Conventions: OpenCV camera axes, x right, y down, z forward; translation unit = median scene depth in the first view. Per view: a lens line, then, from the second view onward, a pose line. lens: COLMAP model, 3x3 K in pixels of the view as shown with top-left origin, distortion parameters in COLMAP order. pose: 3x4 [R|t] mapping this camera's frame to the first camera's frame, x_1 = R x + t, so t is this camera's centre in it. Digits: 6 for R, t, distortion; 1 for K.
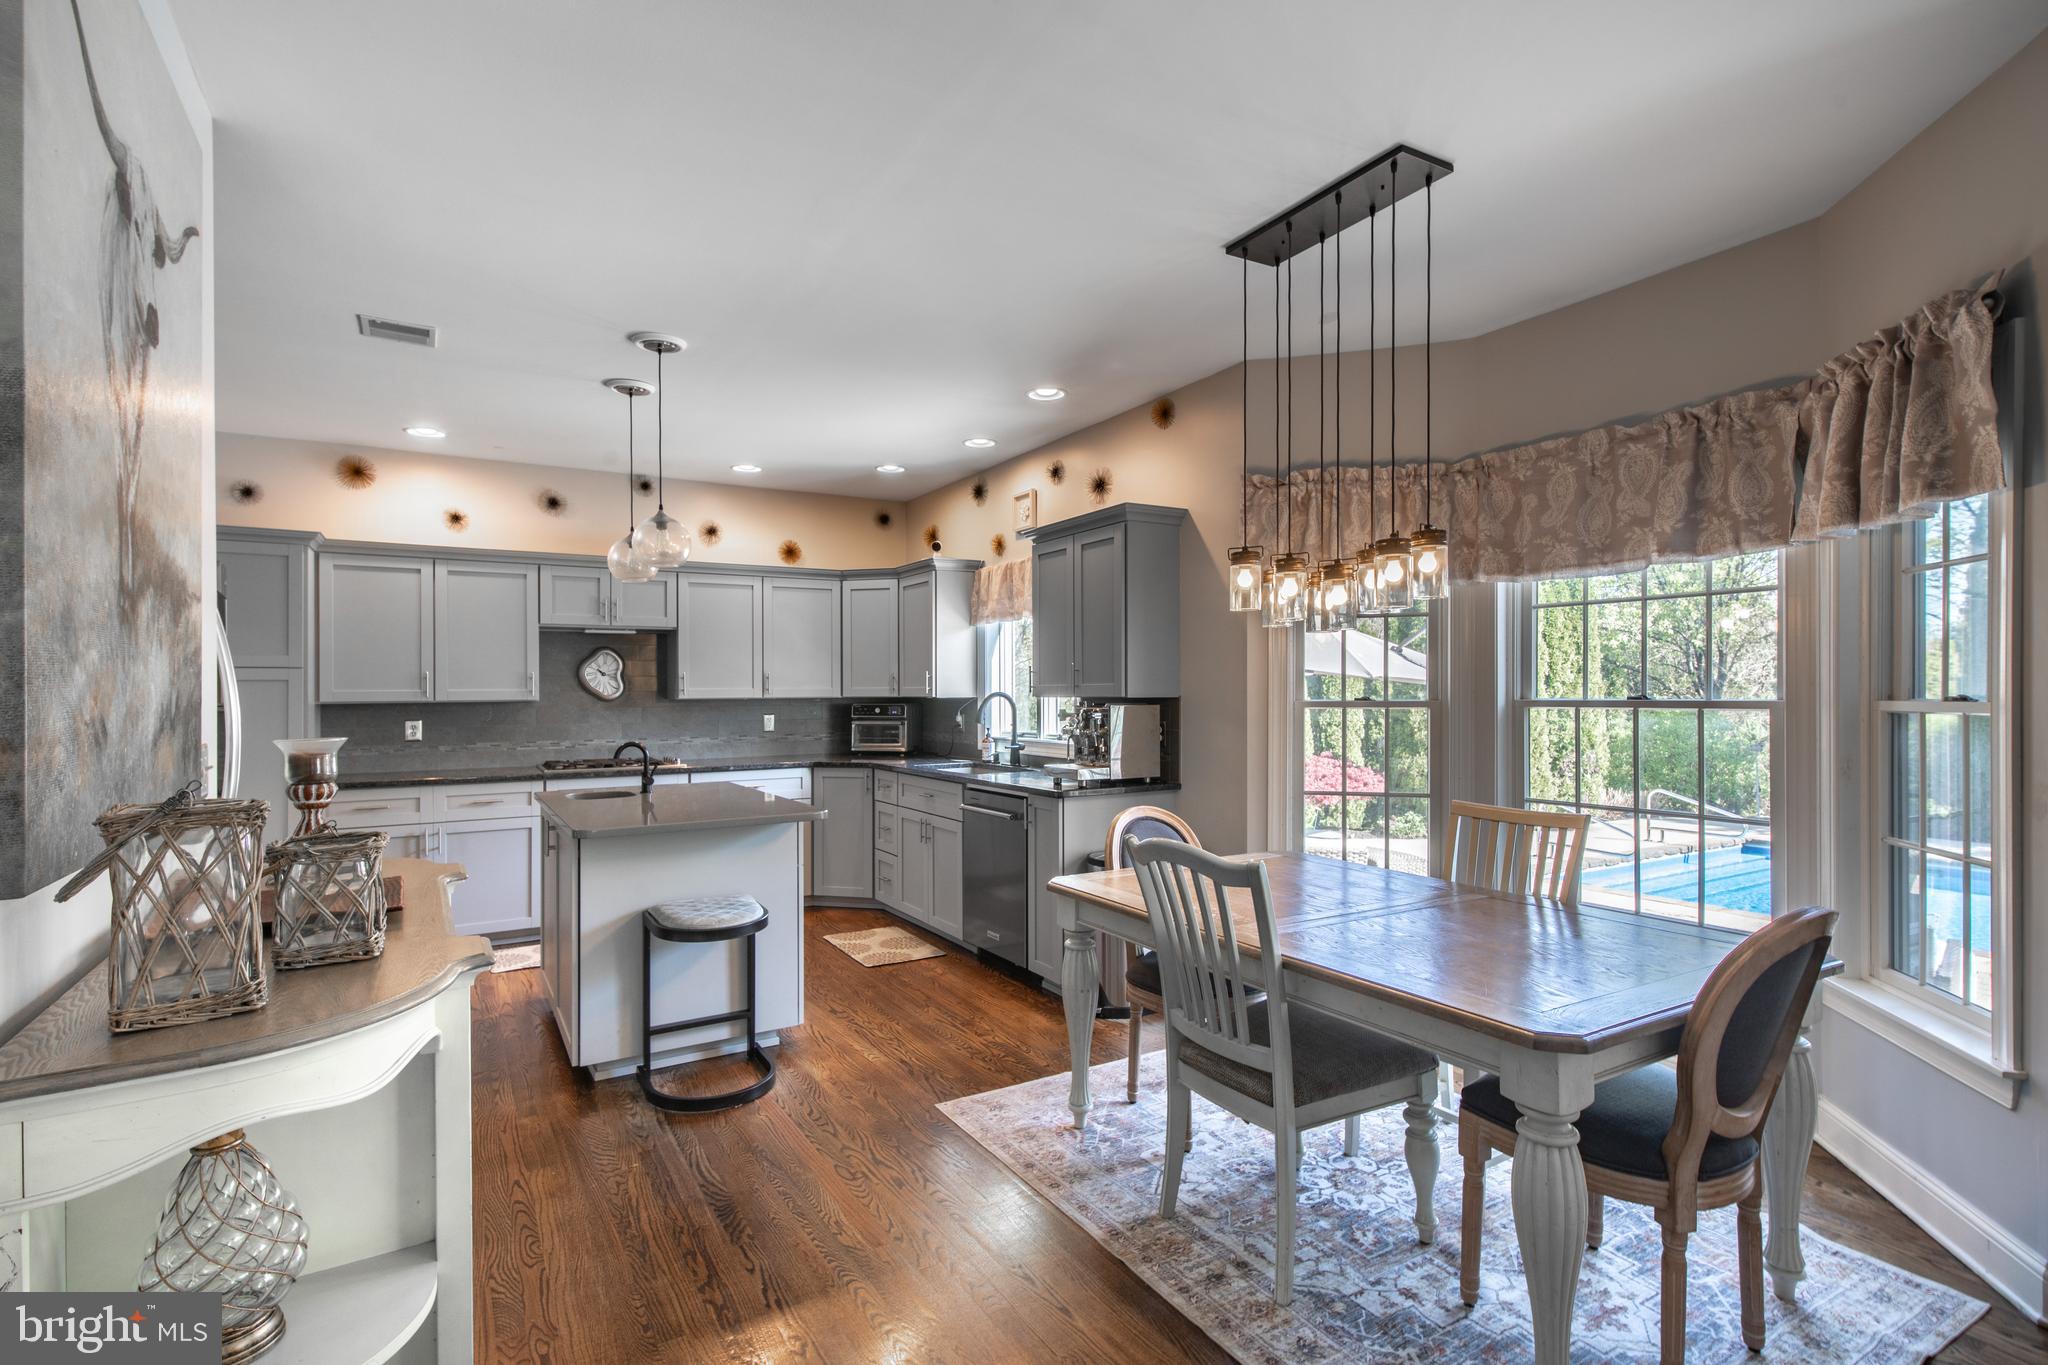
lens RADIAL K [[979.8, 0, 1022.5], [0, 979.8, 687.1], [0, 0, 1]] dist [0.015418, -0.000449]
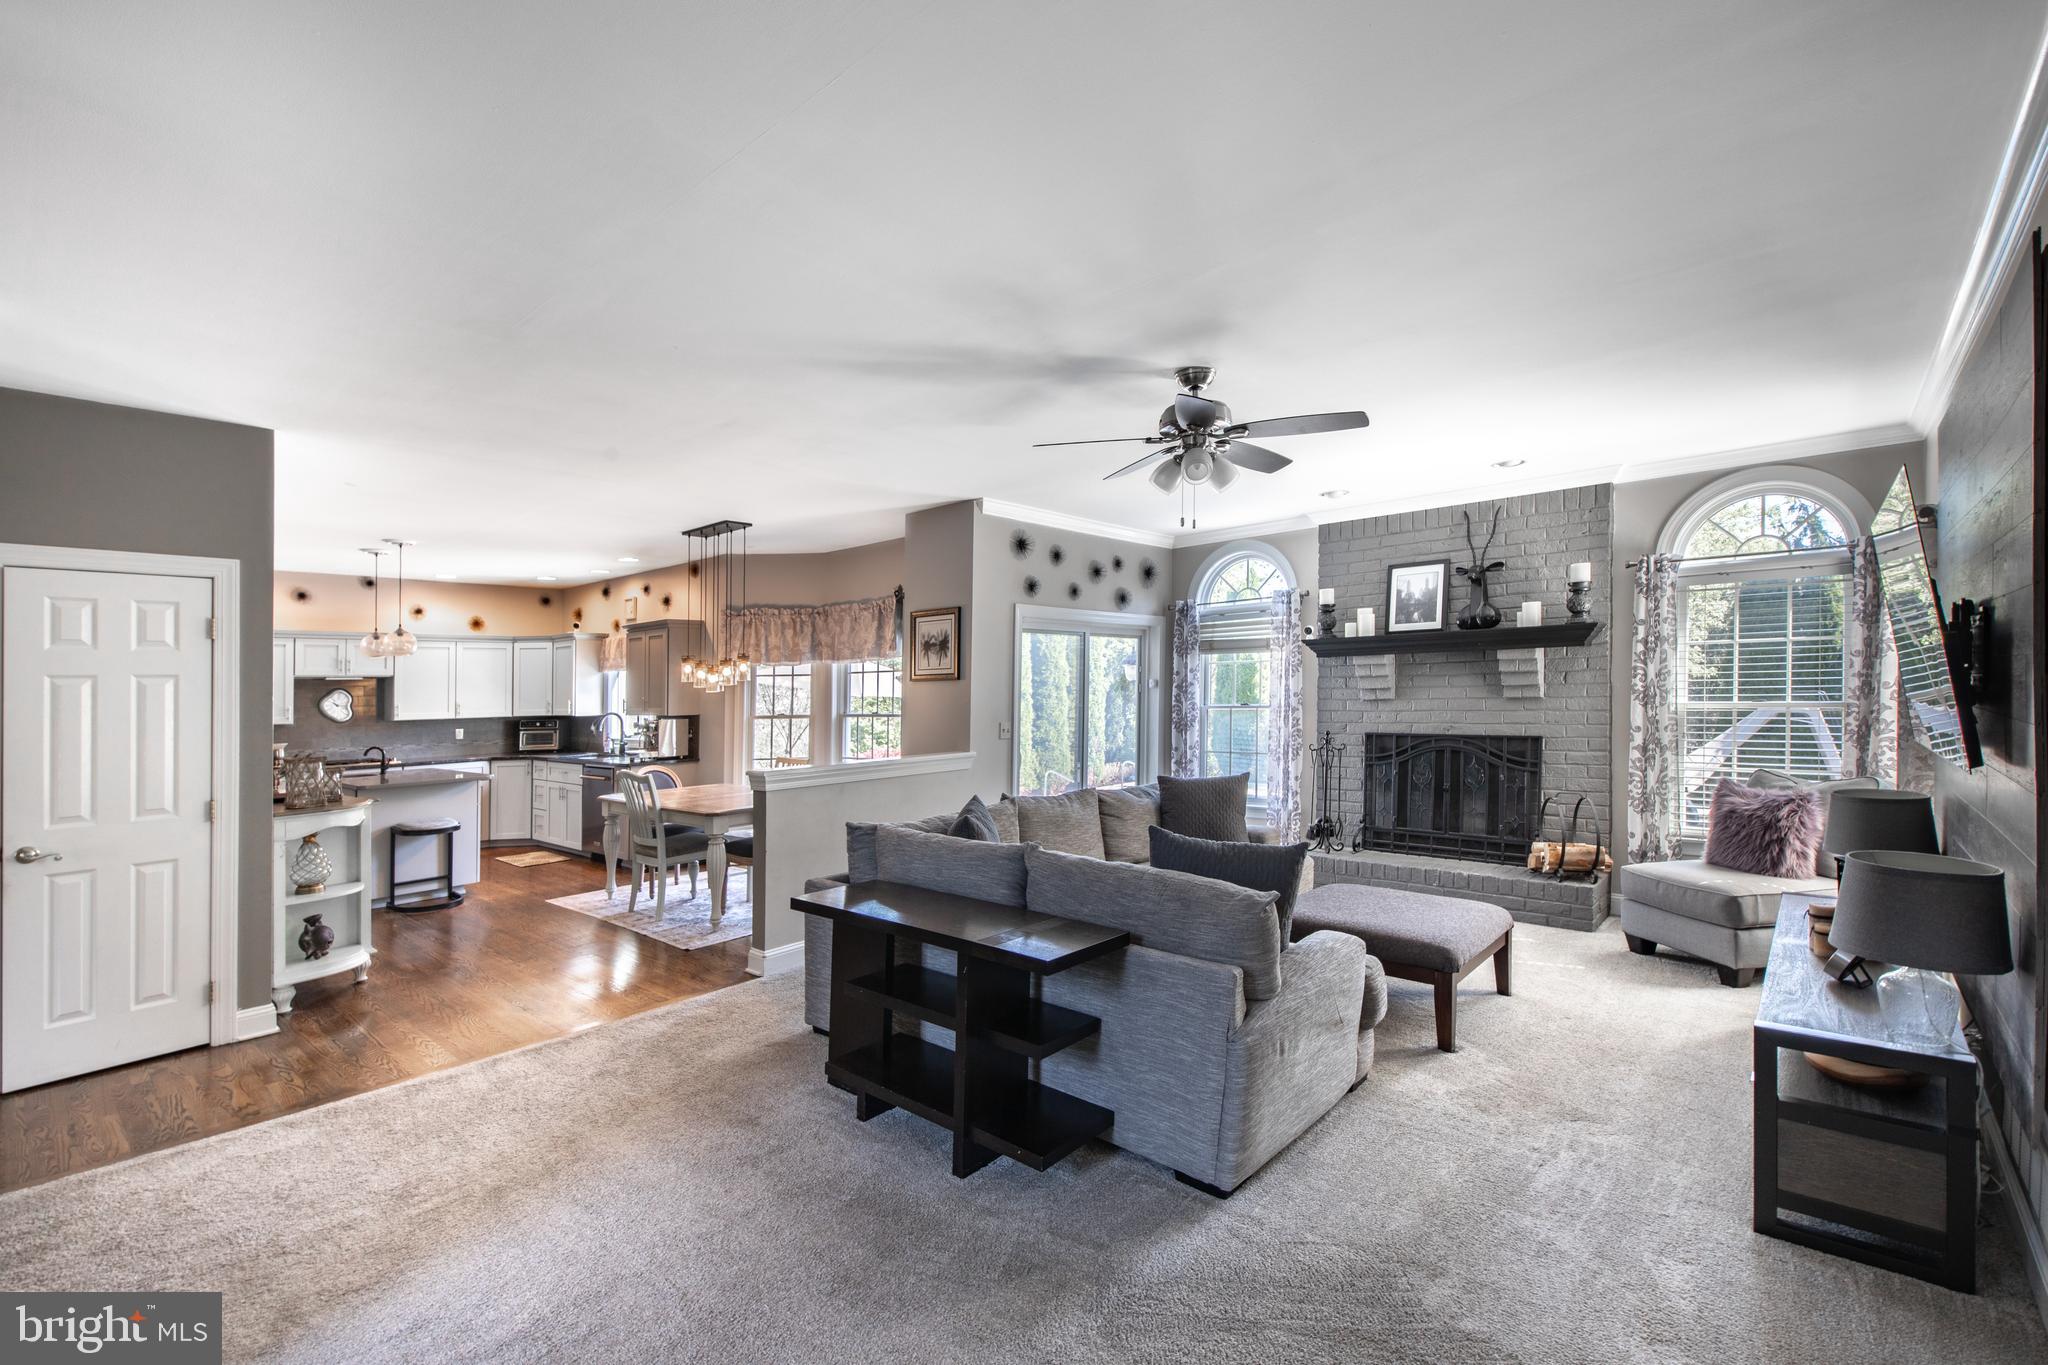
lens RADIAL K [[895.6, 0, 1032.7], [0, 895.6, 650.3], [0, 0, 1]] dist [0.011304, -0.001720]
pose [[0.949415, 0.000708, 0.314022, 0.191547], [0.012966, 0.999056, -0.041453, -0.030456], [-0.313755, 0.043428, 0.948510, -0.787486]]
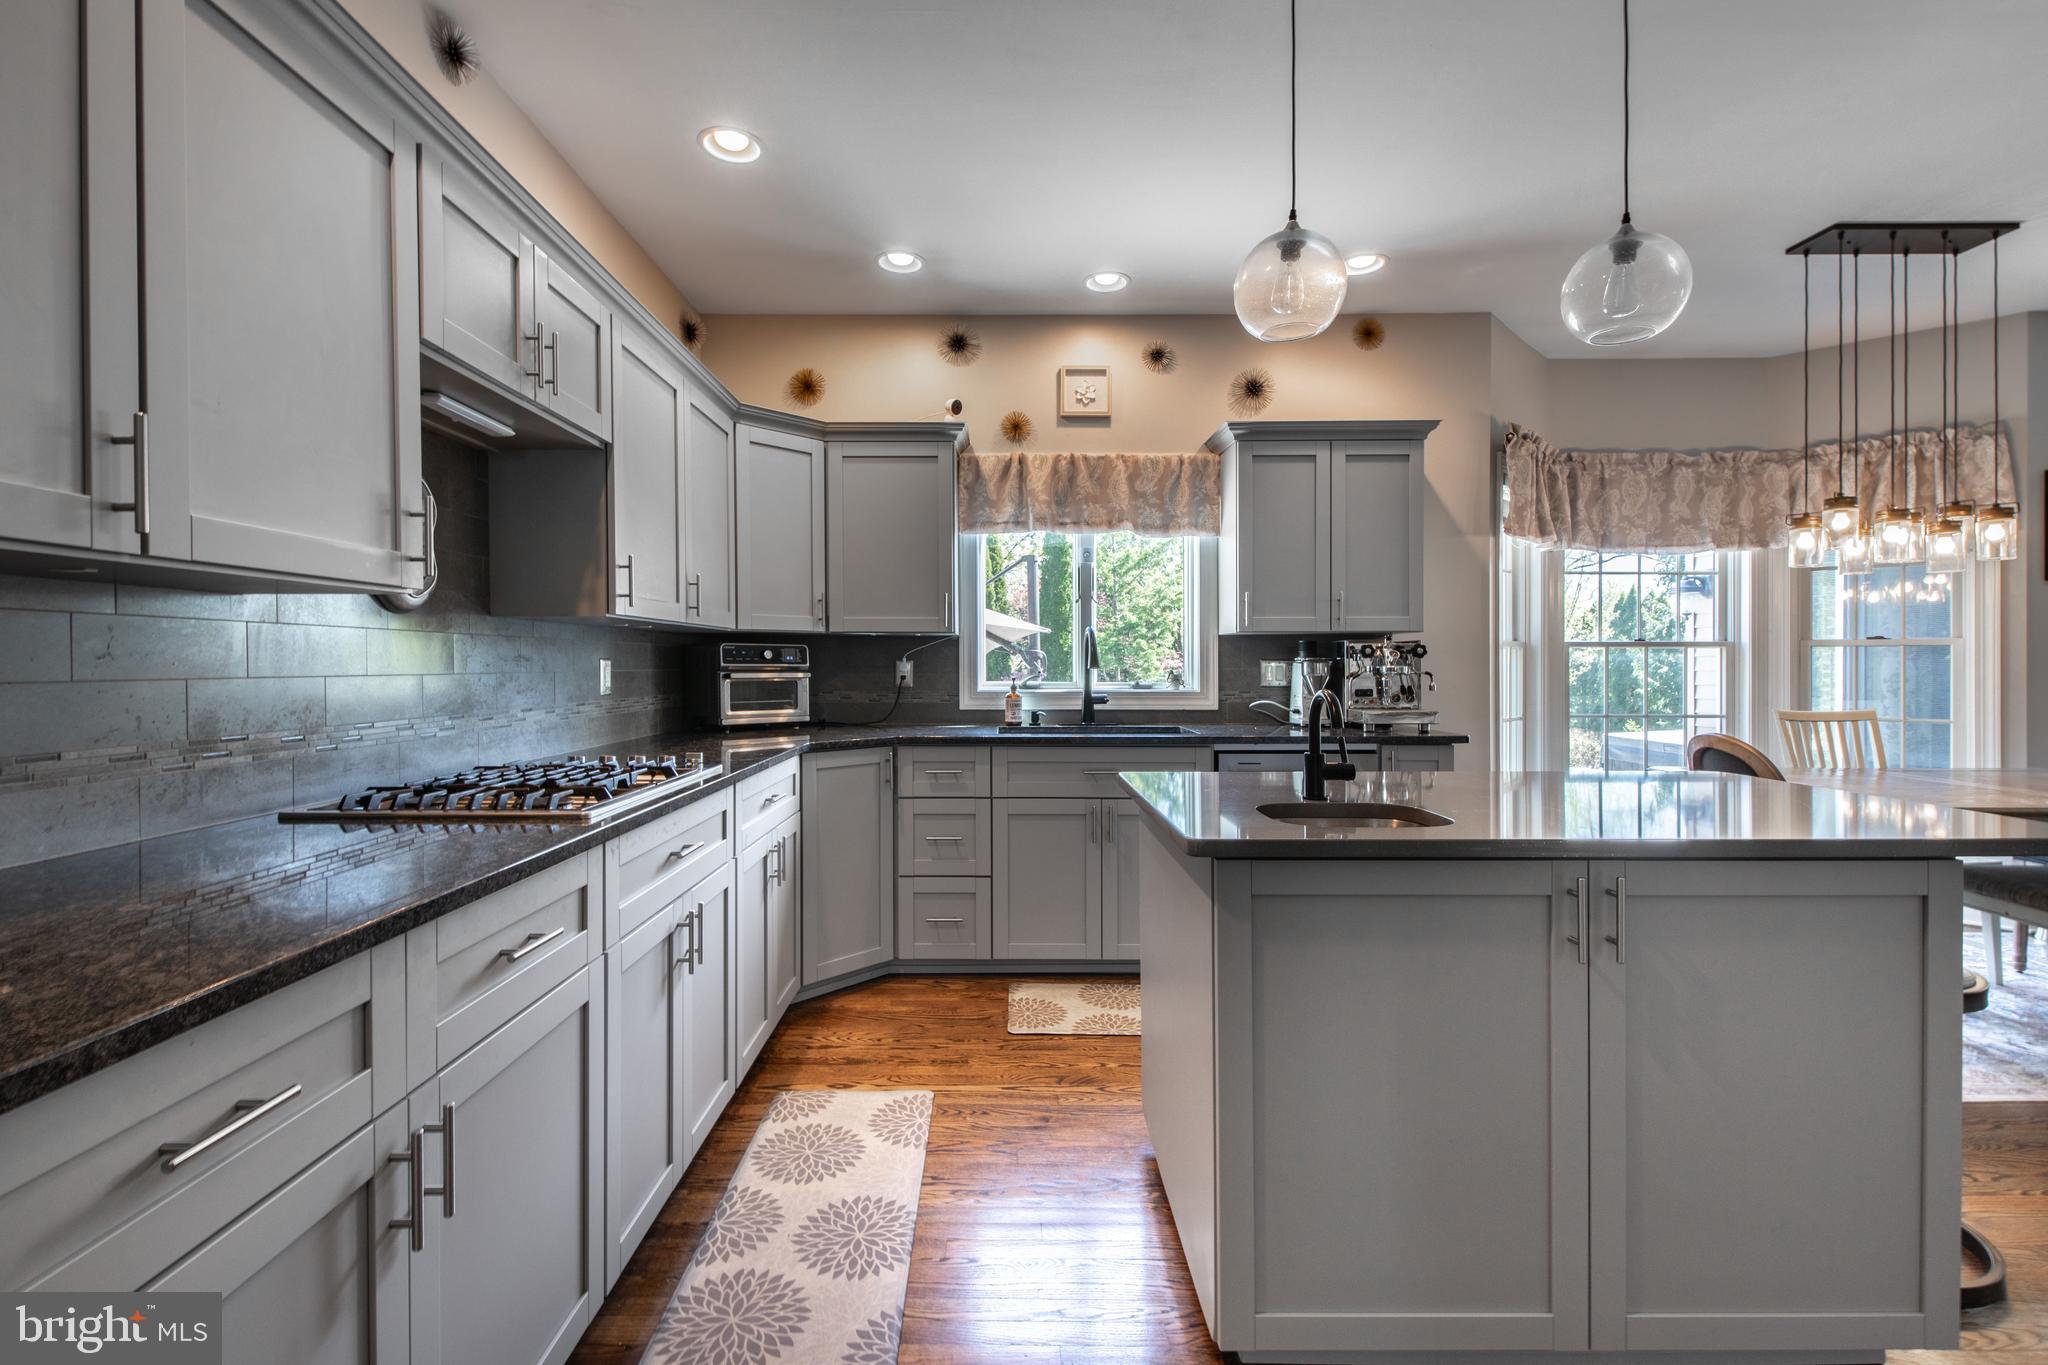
lens RADIAL K [[895.6, 0, 986.5], [0, 895.6, 664.6], [0, 0, 1]] dist [0.011304, -0.001720]
pose [[0.506590, 0.005326, 0.862170, -0.676895], [-0.006015, 0.999978, -0.002642, 0.037988], [-0.862166, -0.003848, 0.506612, 0.752389]]
